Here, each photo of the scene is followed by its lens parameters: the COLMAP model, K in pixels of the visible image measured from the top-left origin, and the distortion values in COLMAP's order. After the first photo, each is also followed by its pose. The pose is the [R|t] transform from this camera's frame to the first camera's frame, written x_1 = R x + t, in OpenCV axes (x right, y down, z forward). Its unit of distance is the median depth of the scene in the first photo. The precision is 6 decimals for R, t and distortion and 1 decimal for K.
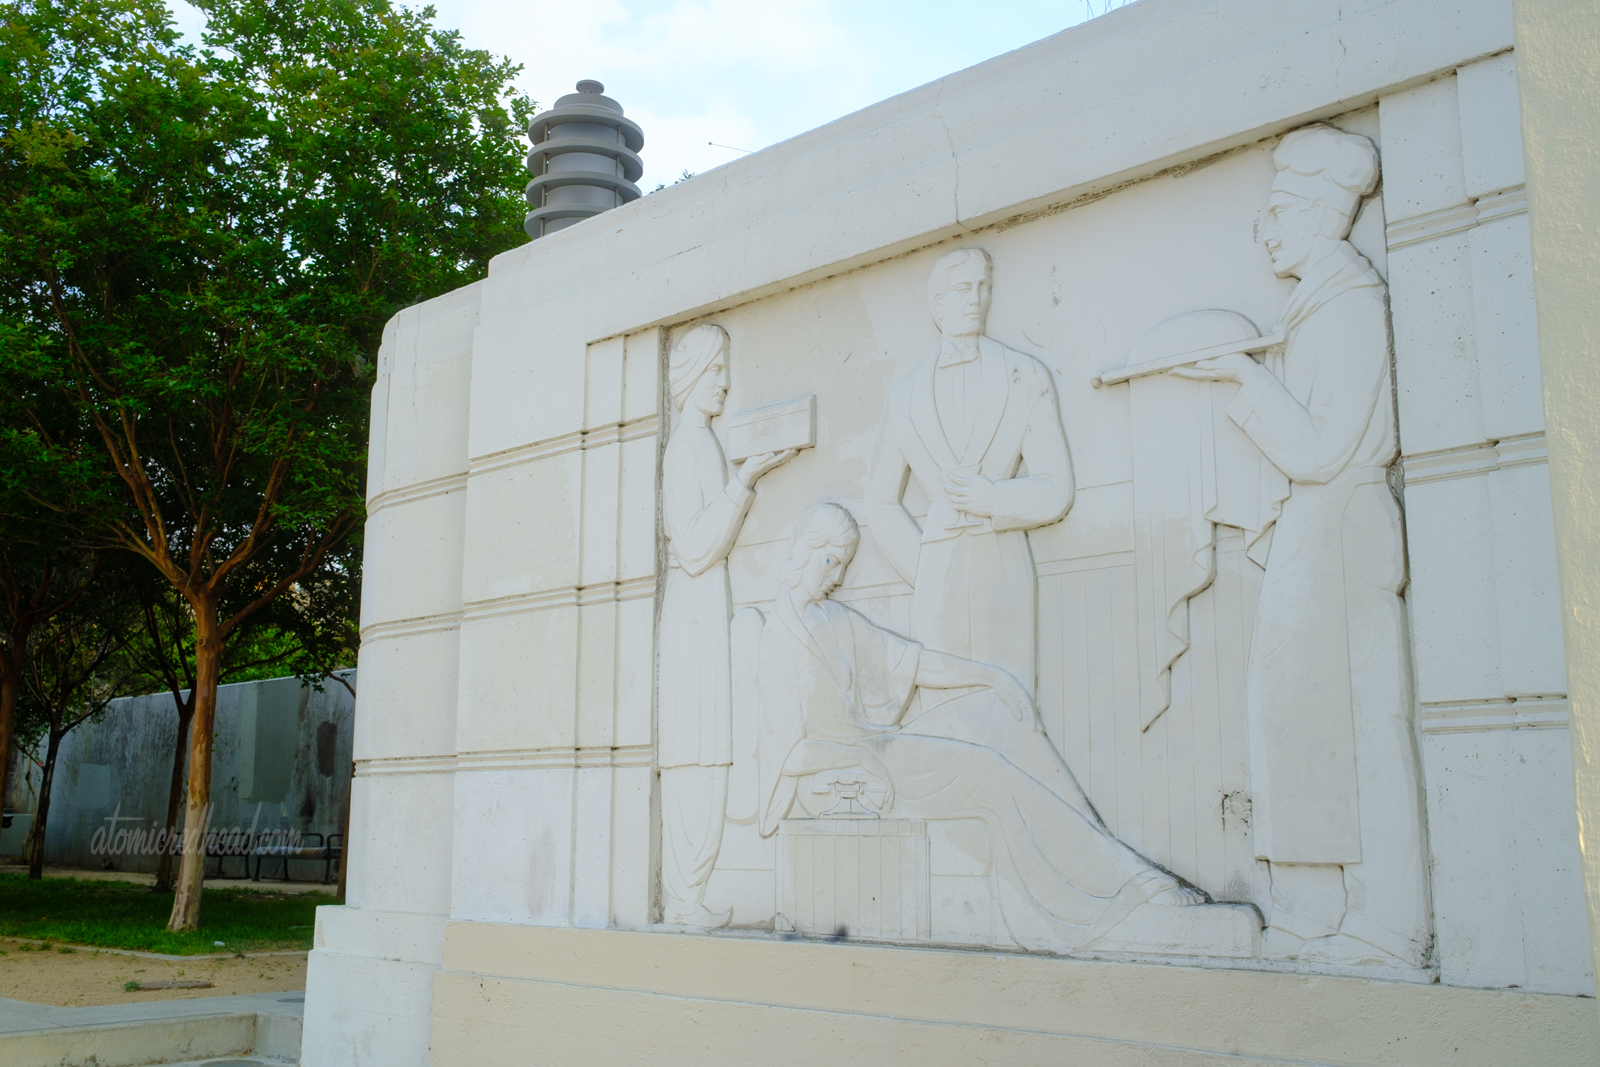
lens RADIAL K [[1569.5, 0, 800.0], [0, 1569.5, 533.5], [0, 0, 1]] dist [-0.072590, 0.218711]
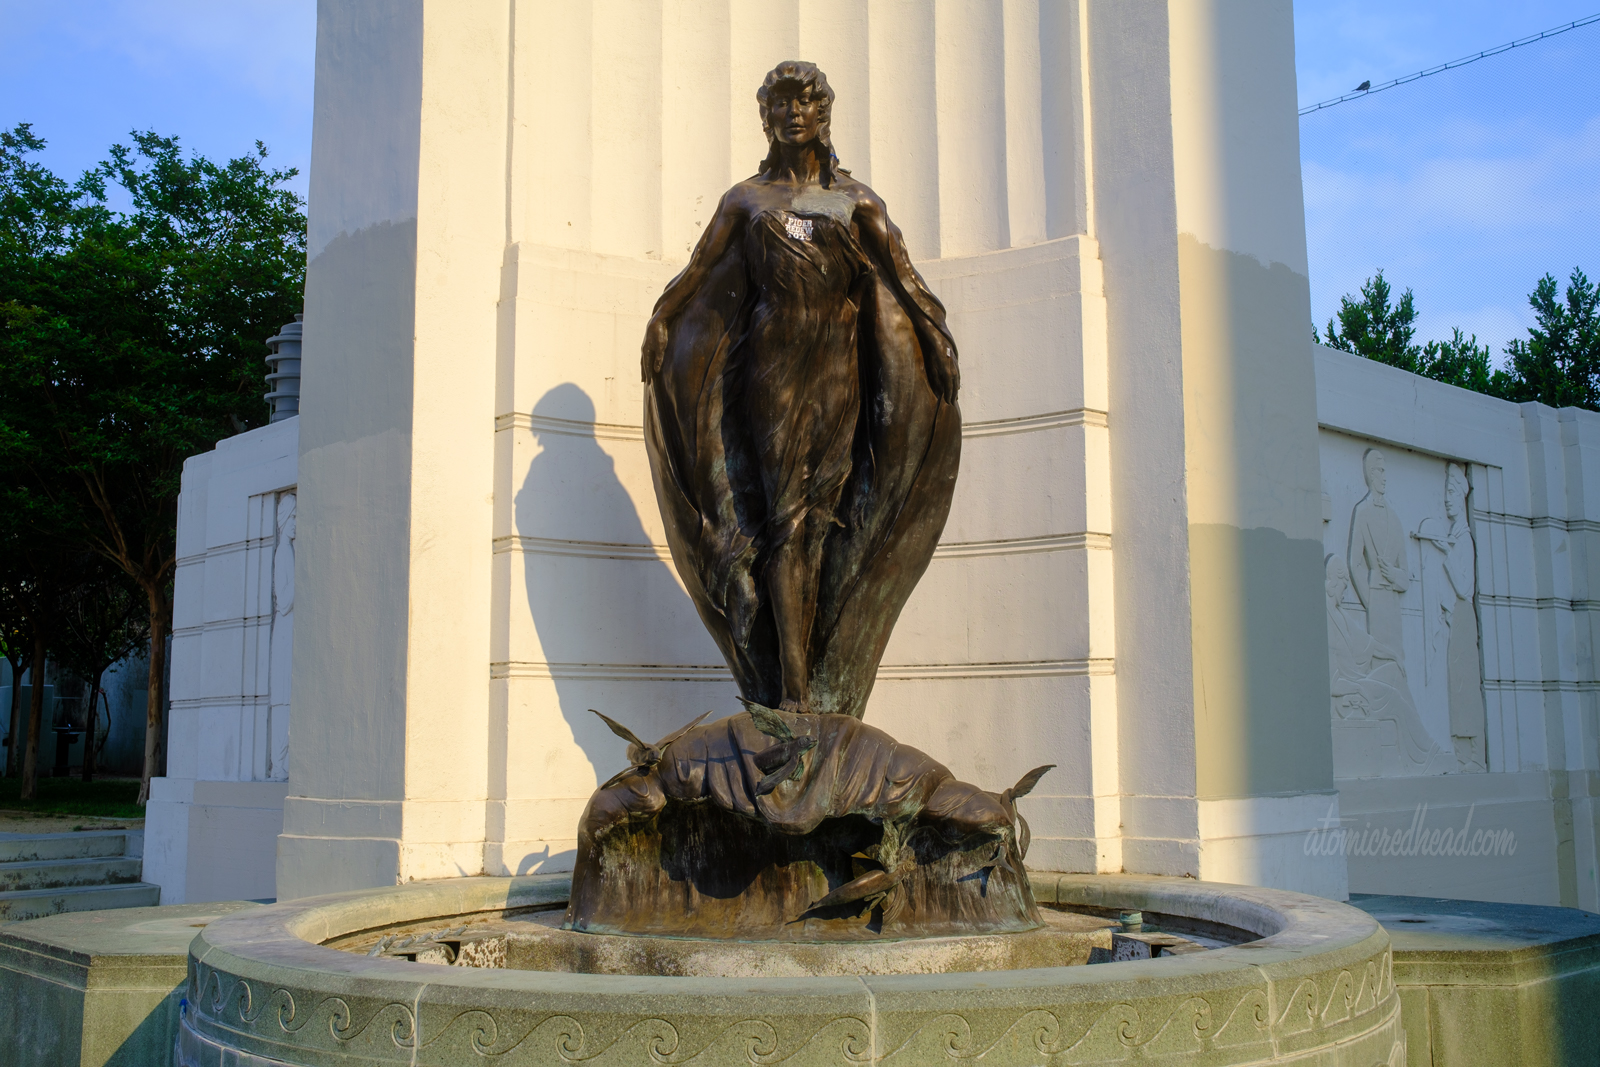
lens RADIAL K [[1569.5, 0, 800.0], [0, 1569.5, 533.5], [0, 0, 1]] dist [-0.072590, 0.218711]
pose [[0.998567, -0.022904, -0.048377, 0.652786], [0.025696, 0.997991, 0.057913, -0.167251], [0.046953, -0.059073, 0.997149, -0.949108]]
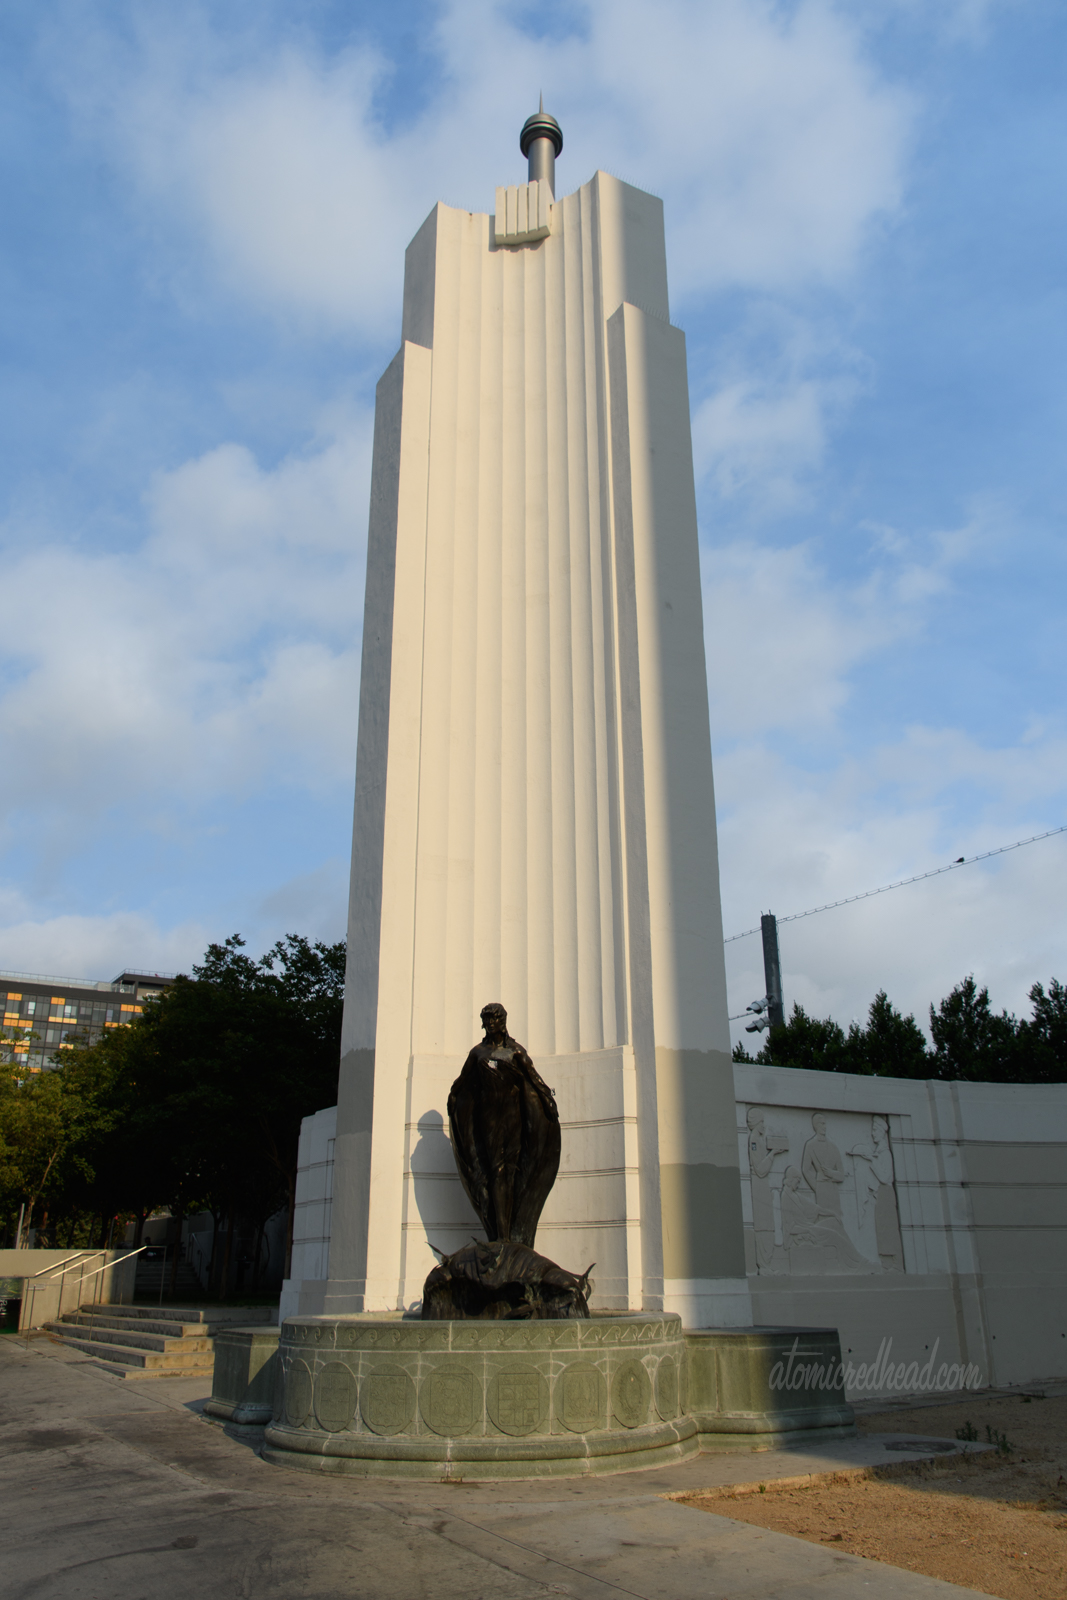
lens RADIAL K [[1143.0, 0, 538.8], [0, 1143.0, 837.5], [0, 0, 1]] dist [-0.001412, 0.001289]
pose [[0.969176, -0.102538, -0.224016, 1.189168], [0.062252, 0.981691, -0.180020, -0.326206], [0.238373, 0.160526, 0.957815, -1.966817]]
